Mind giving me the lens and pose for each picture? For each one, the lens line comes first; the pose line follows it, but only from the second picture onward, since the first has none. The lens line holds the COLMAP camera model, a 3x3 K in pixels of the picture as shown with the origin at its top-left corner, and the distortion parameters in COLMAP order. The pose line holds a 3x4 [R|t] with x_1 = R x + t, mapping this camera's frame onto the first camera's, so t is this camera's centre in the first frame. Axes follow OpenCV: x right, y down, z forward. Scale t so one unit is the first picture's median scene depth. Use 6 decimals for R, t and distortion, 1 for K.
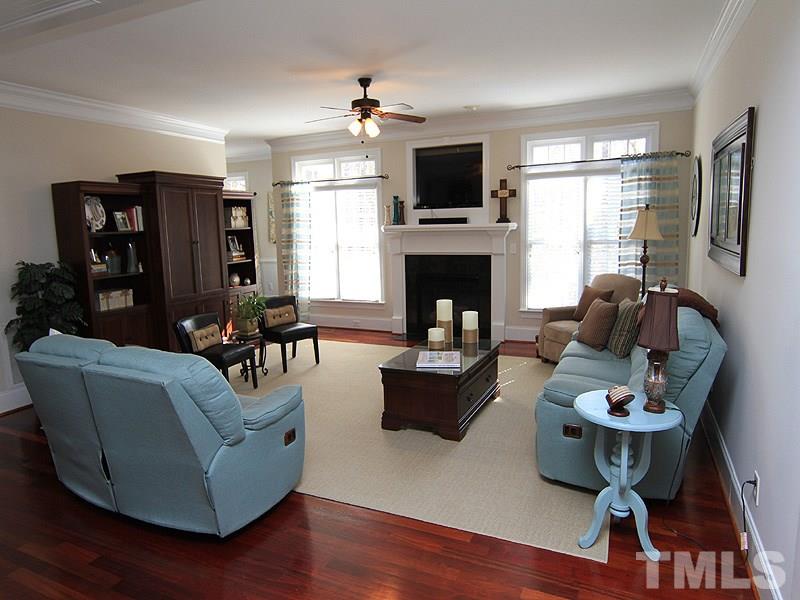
lens RADIAL K [[521.7, 0, 400.4], [0, 521.7, 297.7], [0, 0, 1]] dist [0.001613, 0.000130]
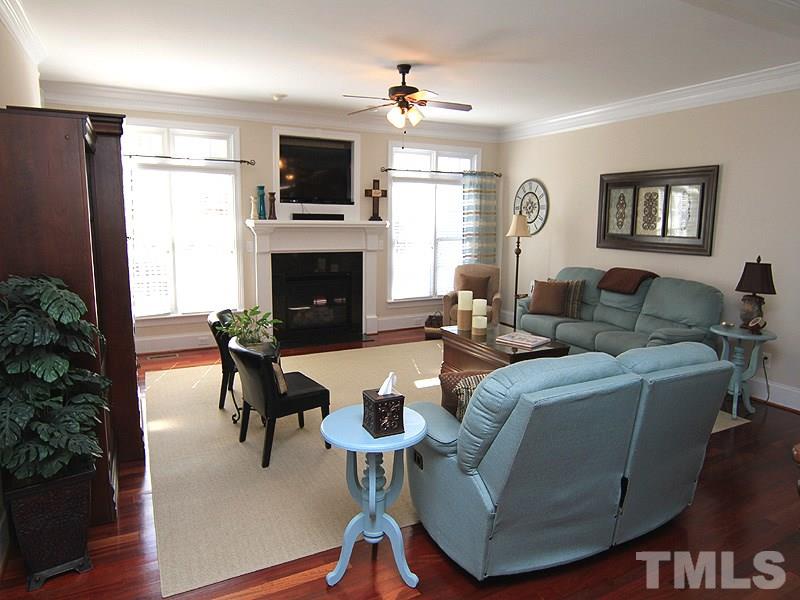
lens RADIAL K [[521.7, 0, 400.4], [0, 521.7, 297.7], [0, 0, 1]] dist [0.001613, 0.000130]
pose [[0.609892, -0.086906, 0.787705, -0.618136], [0.085079, 0.995405, 0.043947, -0.030611], [-0.787904, 0.040214, 0.614483, 0.315828]]
